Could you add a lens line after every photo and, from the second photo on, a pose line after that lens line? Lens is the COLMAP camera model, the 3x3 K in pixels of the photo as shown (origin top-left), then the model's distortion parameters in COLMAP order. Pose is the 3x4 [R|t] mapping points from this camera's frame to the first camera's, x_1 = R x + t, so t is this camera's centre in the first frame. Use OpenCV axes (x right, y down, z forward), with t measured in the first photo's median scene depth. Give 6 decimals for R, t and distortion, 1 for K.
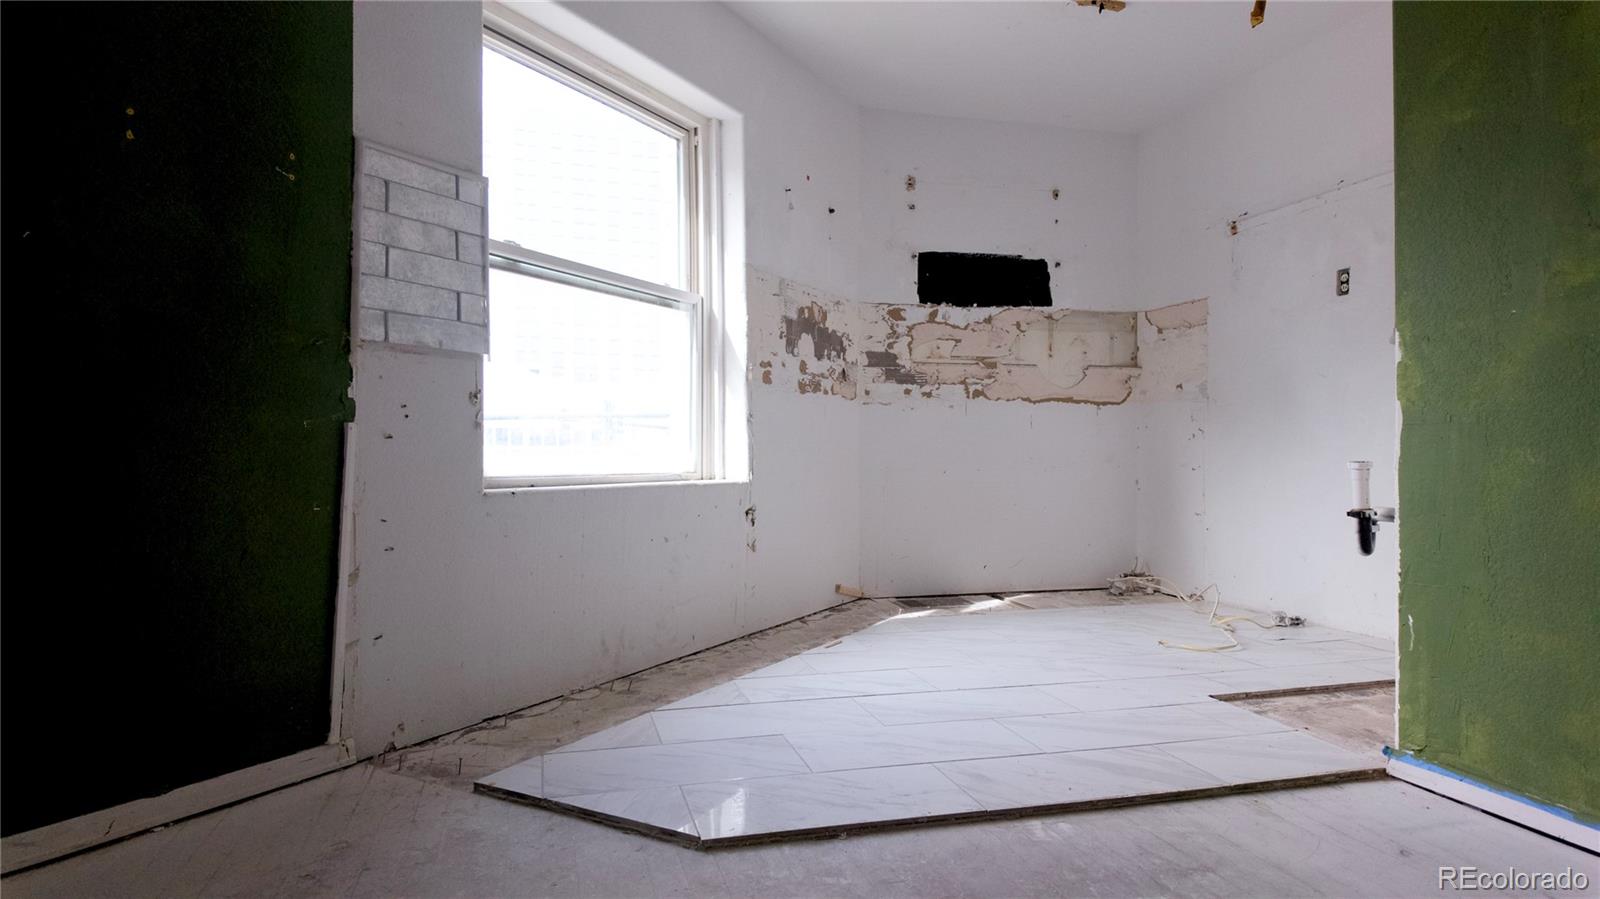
lens RADIAL K [[929.8, 0, 814.9], [0, 929.8, 464.3], [0, 0, 1]] dist [0.052699, -0.045158]
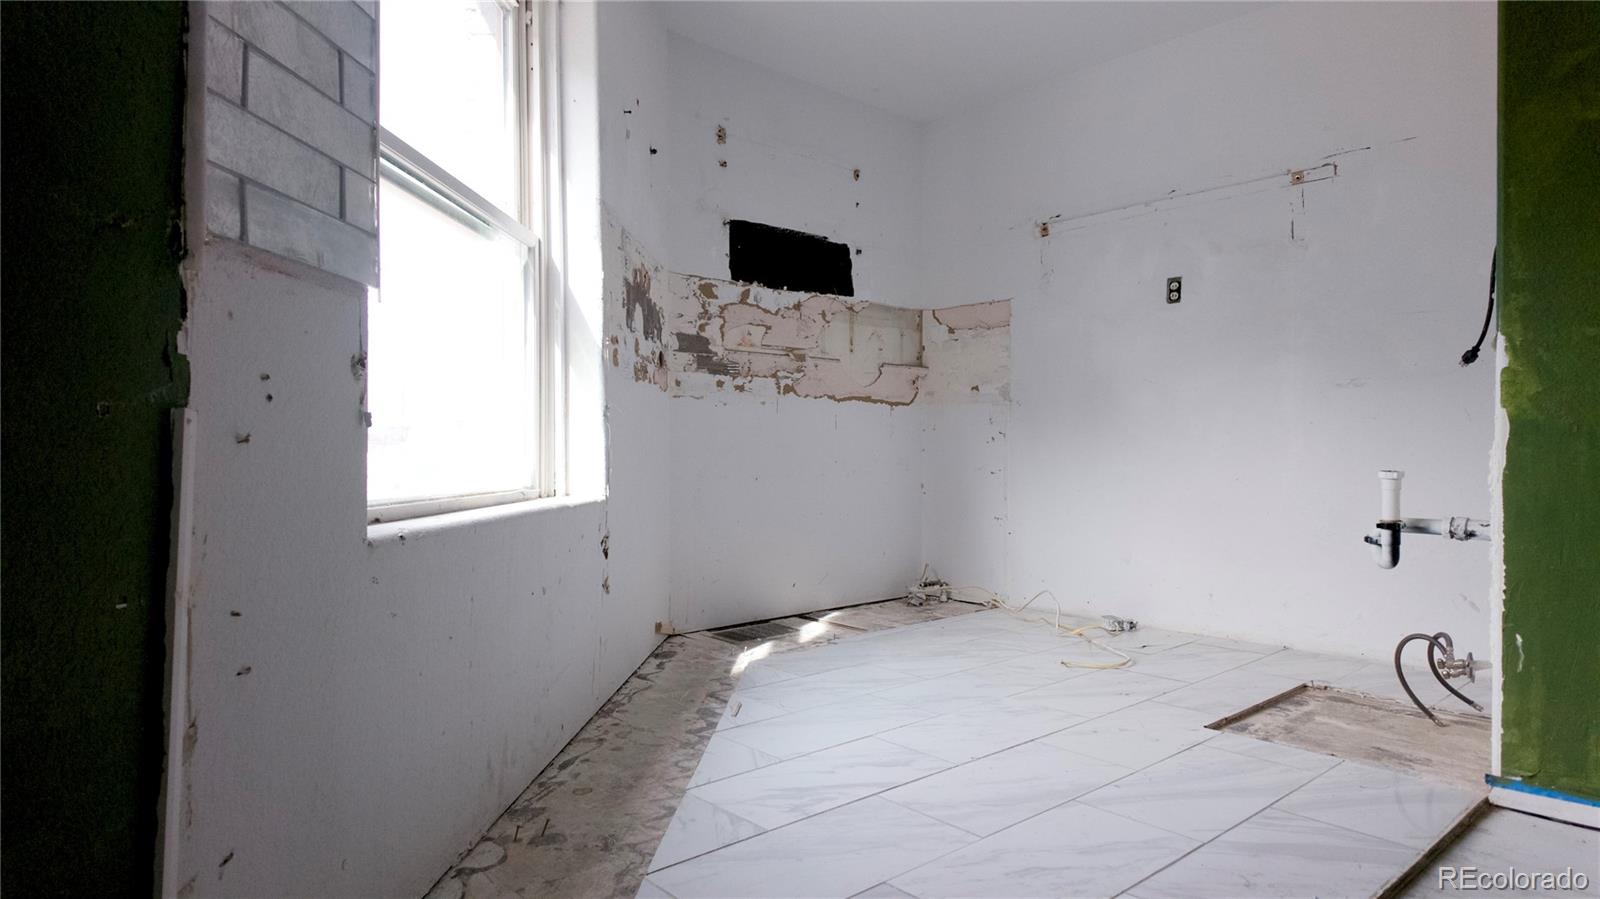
lens RADIAL K [[929.8, 0, 809.4], [0, 929.8, 458.3], [0, 0, 1]] dist [0.052699, -0.045158]
pose [[0.898479, -0.002294, 0.439011, -0.246461], [0.004140, 0.999986, -0.003248, -0.010030], [-0.438998, 0.004736, 0.898476, 0.264786]]
